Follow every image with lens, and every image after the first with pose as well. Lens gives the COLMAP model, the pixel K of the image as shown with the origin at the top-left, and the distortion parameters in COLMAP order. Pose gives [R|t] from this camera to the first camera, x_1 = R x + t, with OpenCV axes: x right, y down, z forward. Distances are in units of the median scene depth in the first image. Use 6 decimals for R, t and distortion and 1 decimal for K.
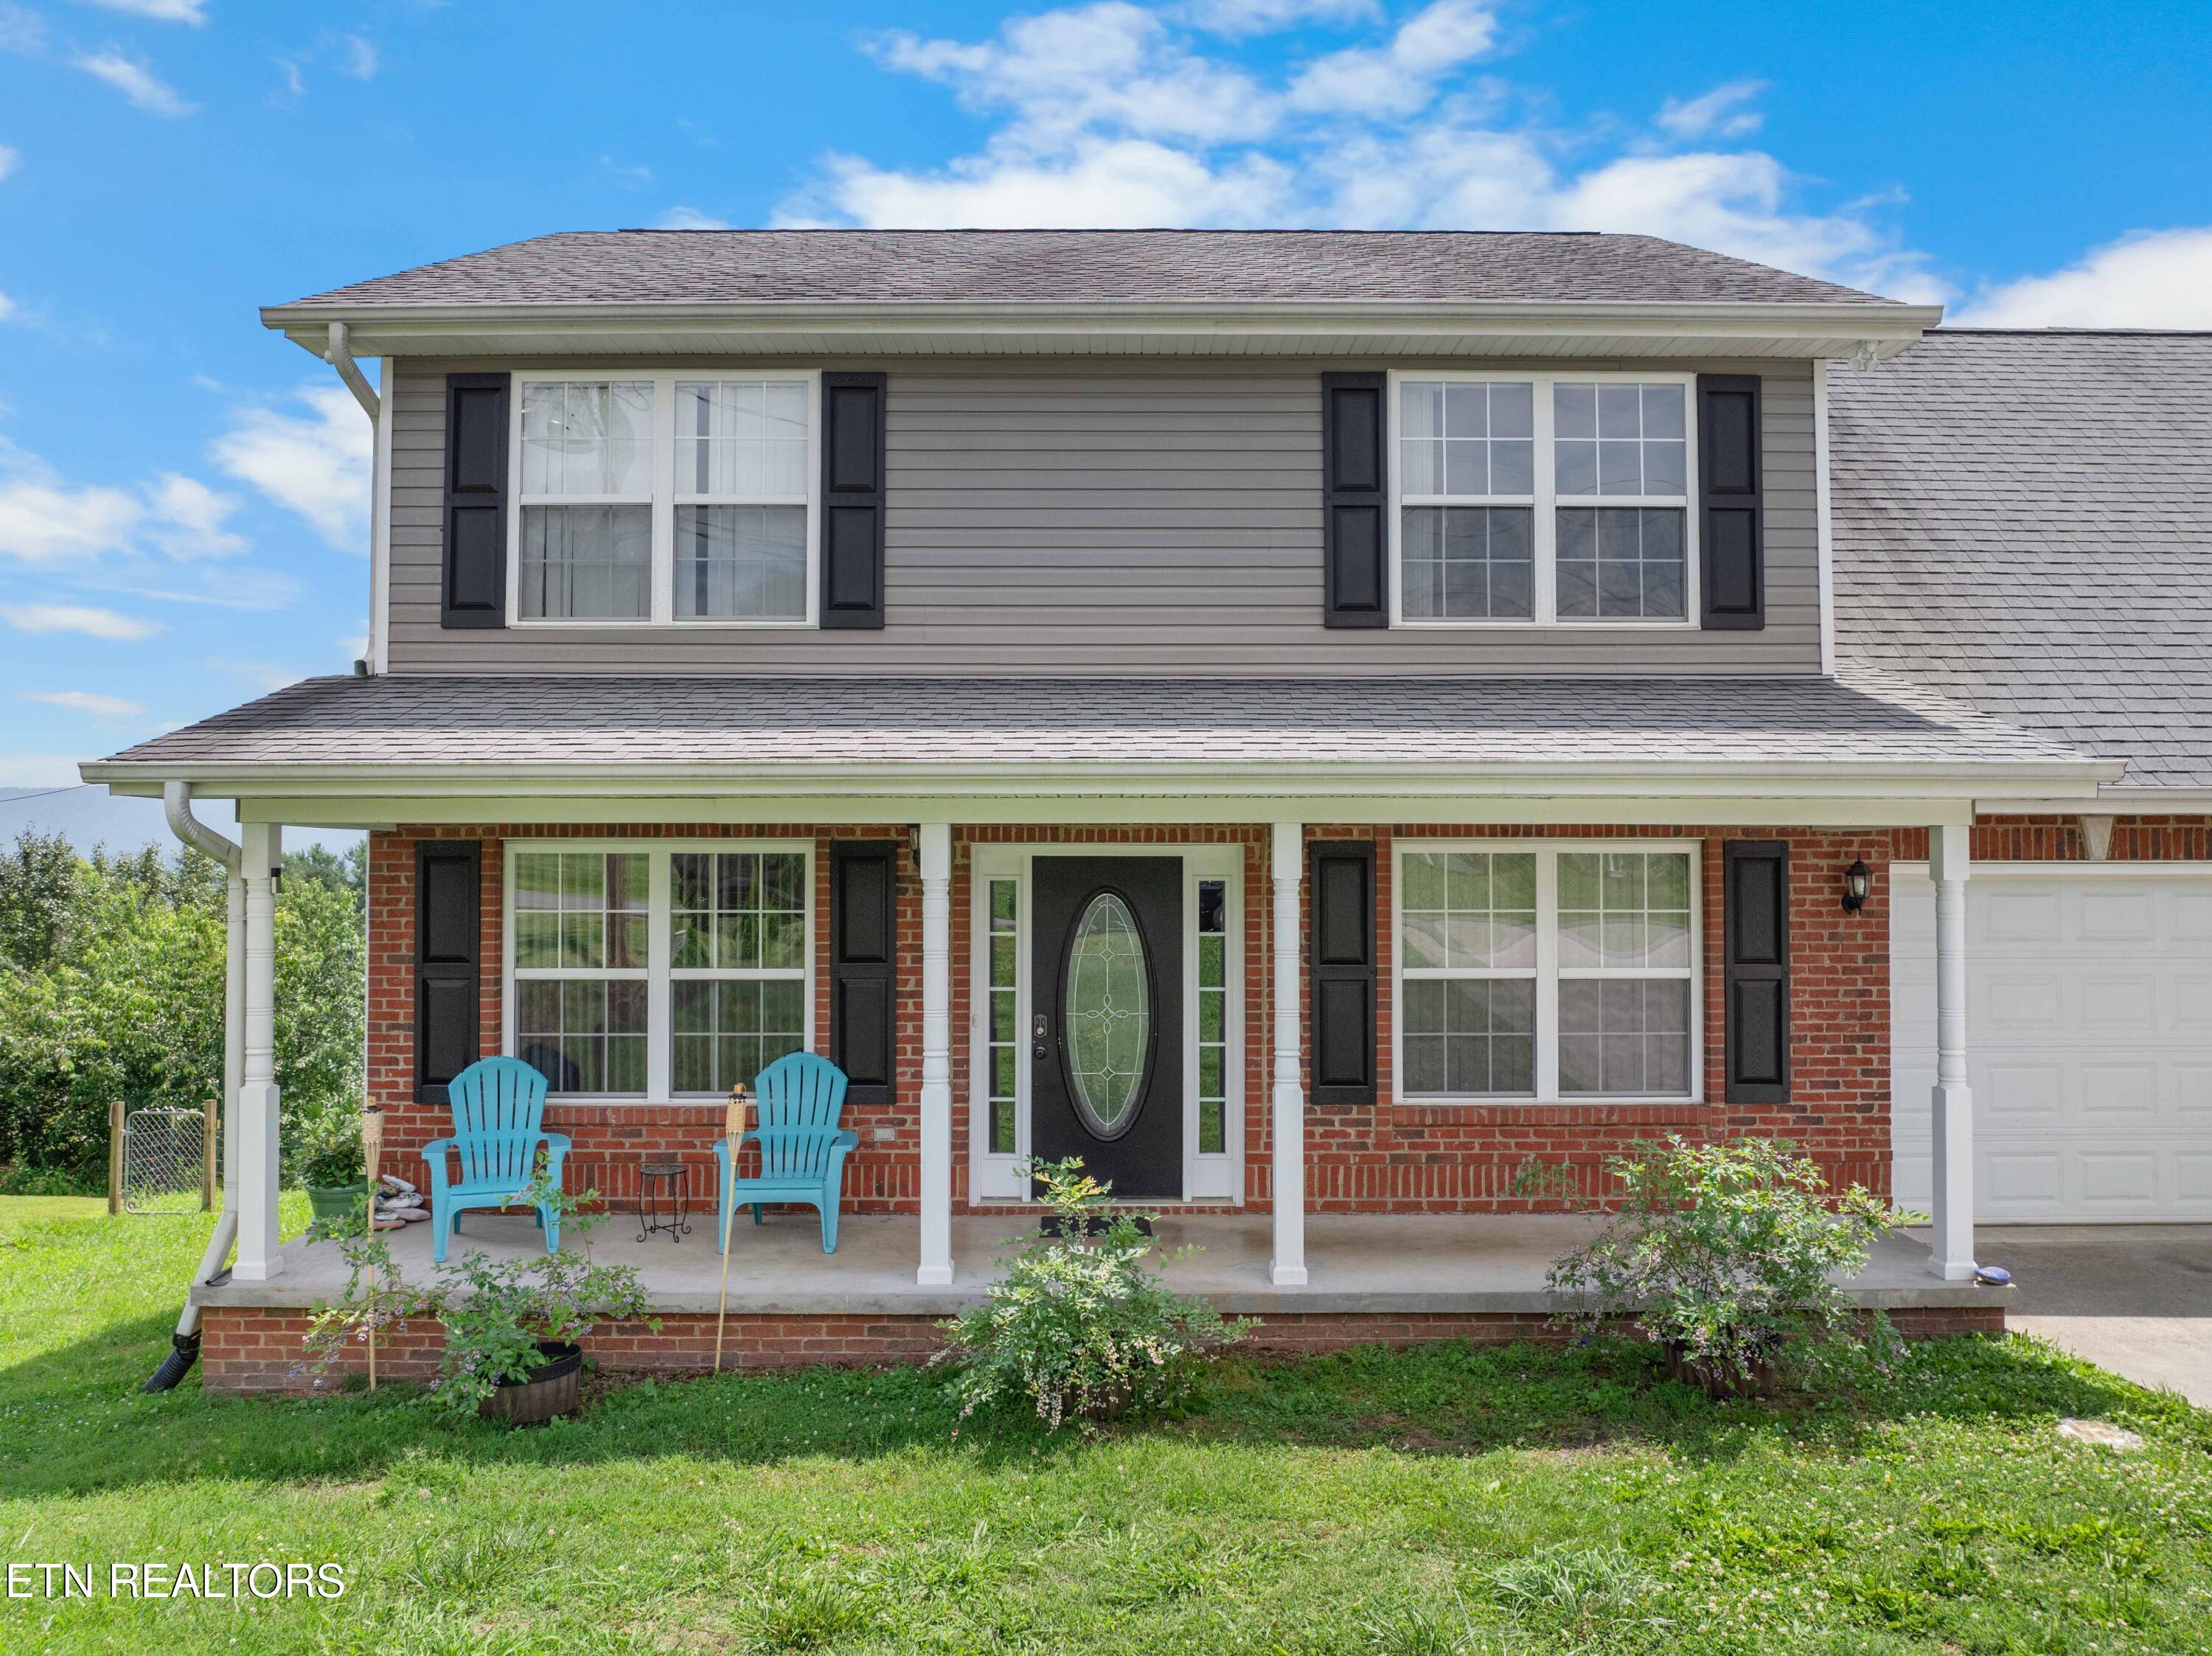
lens RADIAL K [[1562.6, 0, 1106.0], [0, 1562.6, 828.0], [0, 0, 1]] dist [-0.026833, -0.025386]
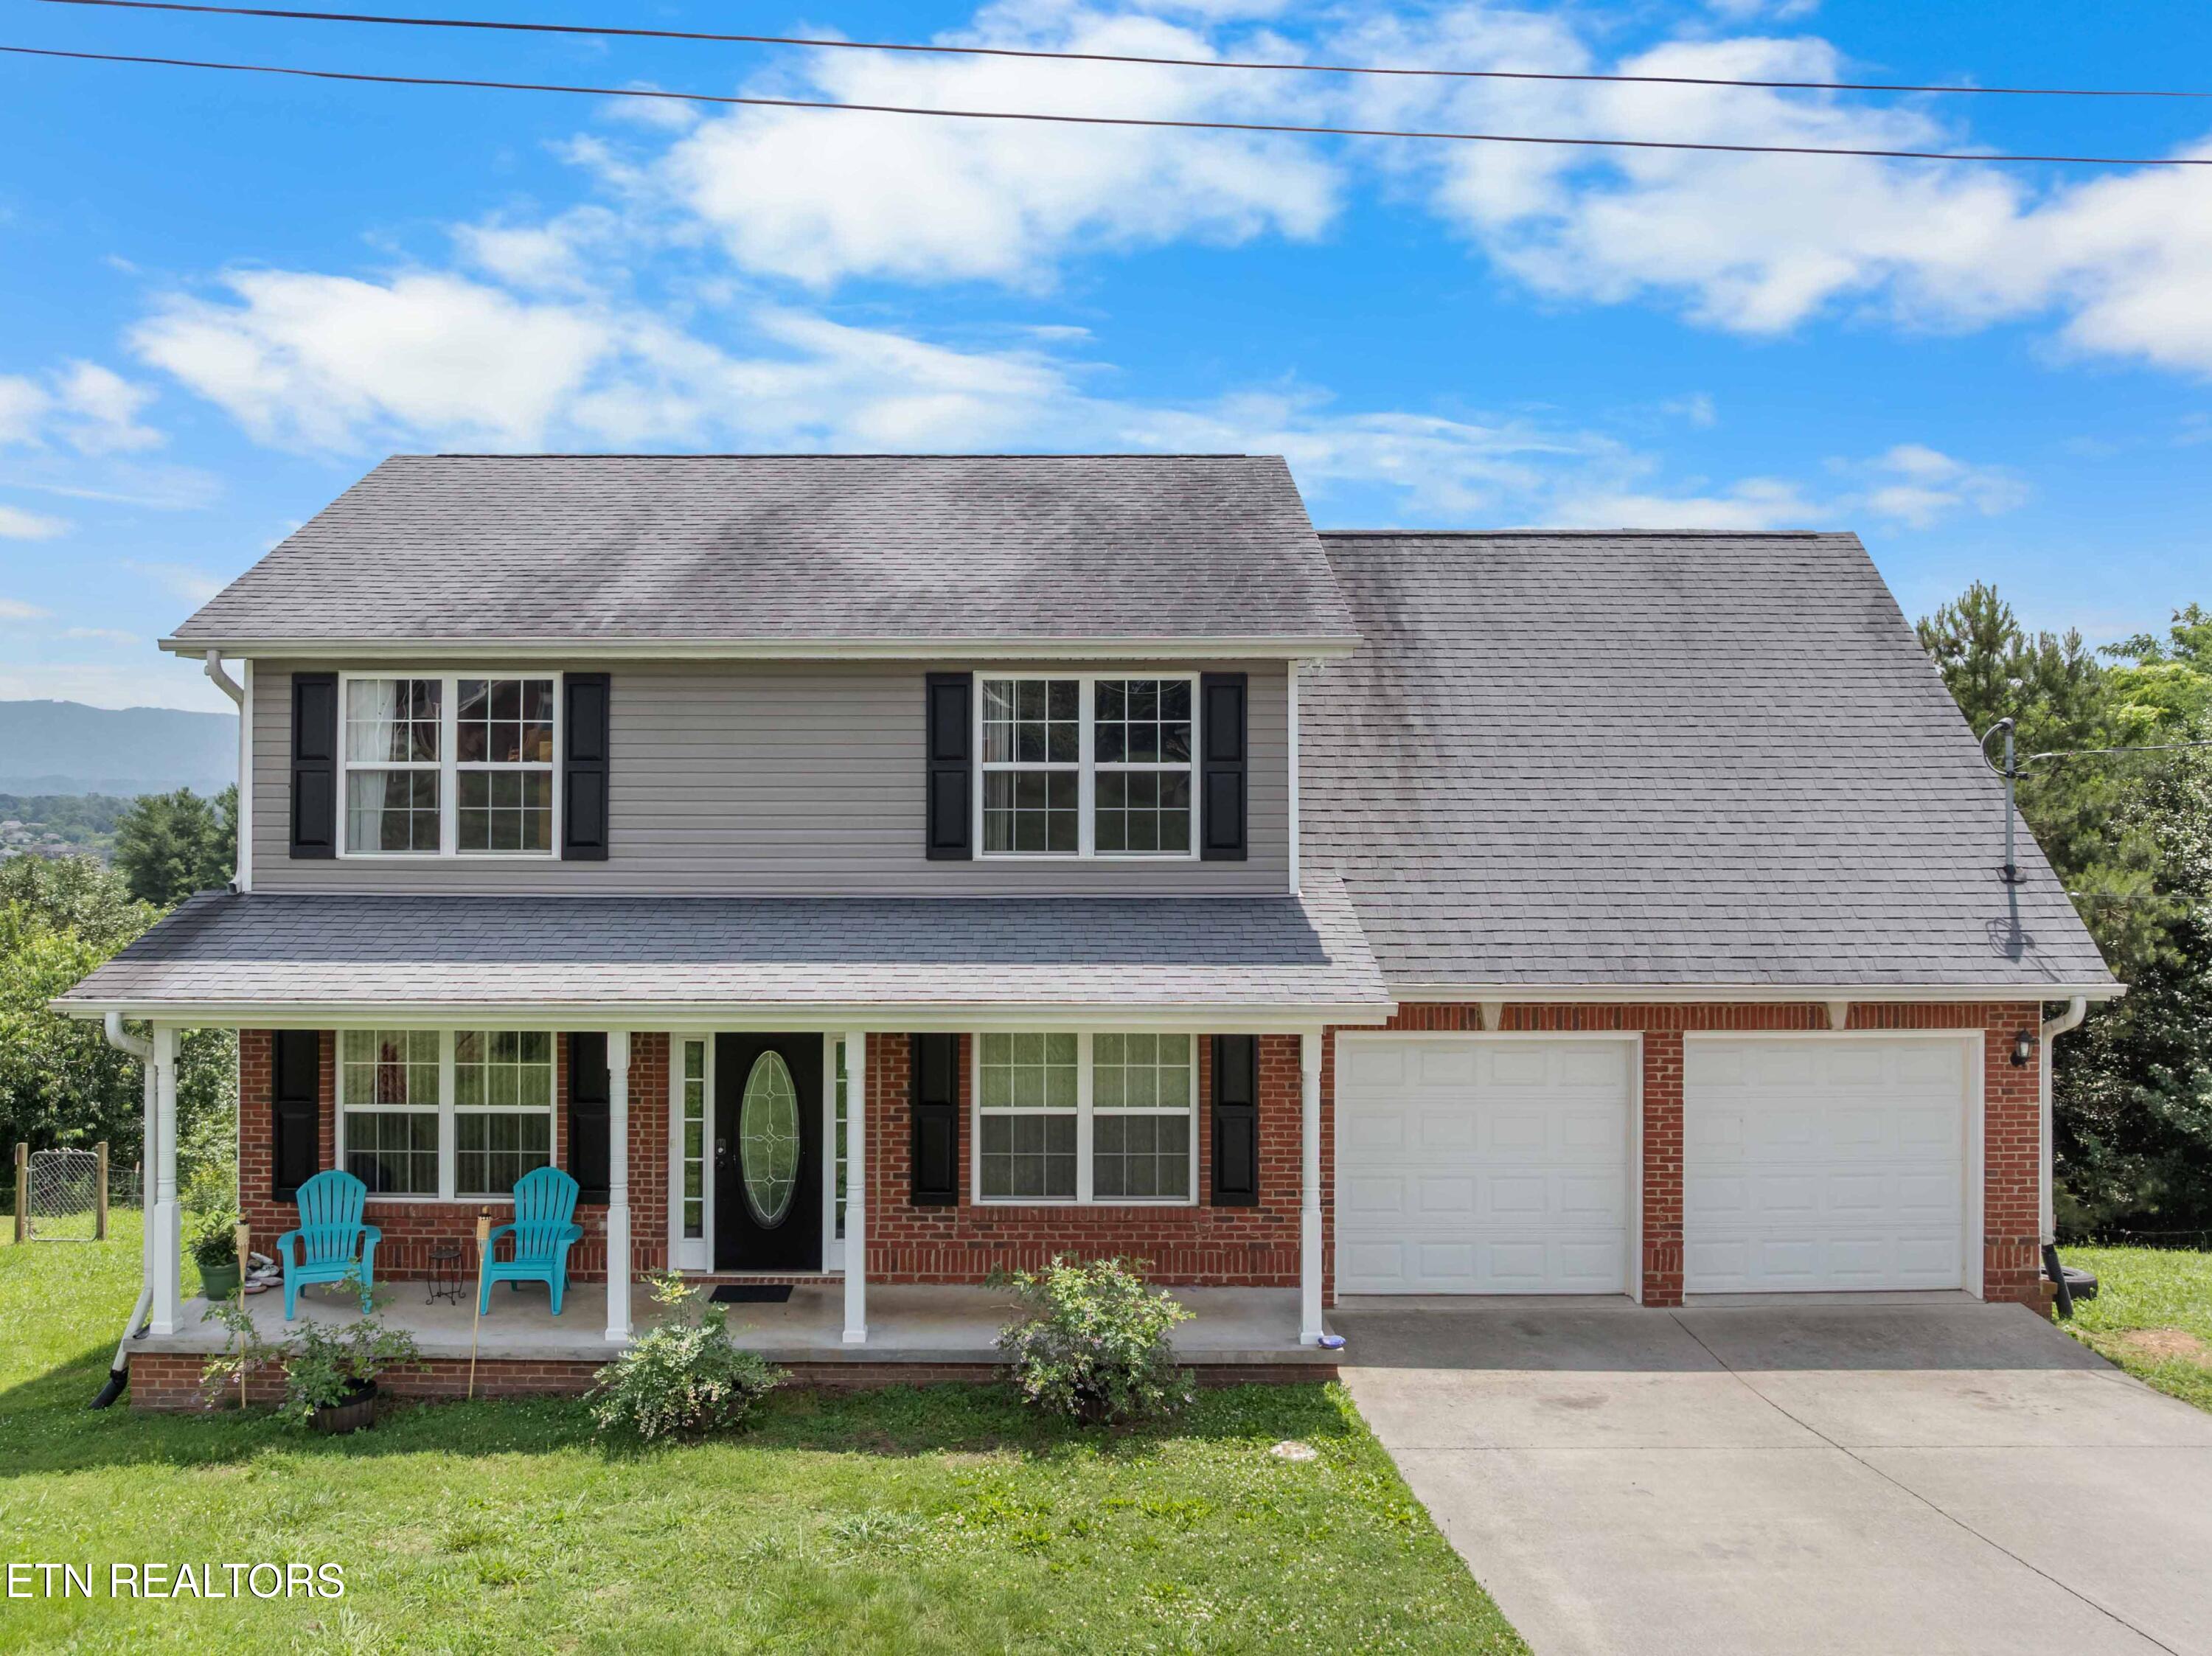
lens RADIAL K [[1771.9, 0, 1060.0], [0, 1771.9, 753.1], [0, 0, 1]] dist [-0.026443, -0.035766]
pose [[0.999970, 0.000639, -0.007720, 0.275467], [-0.000613, 0.999994, 0.003421, -0.232006], [0.007722, -0.003416, 0.999964, -0.574904]]
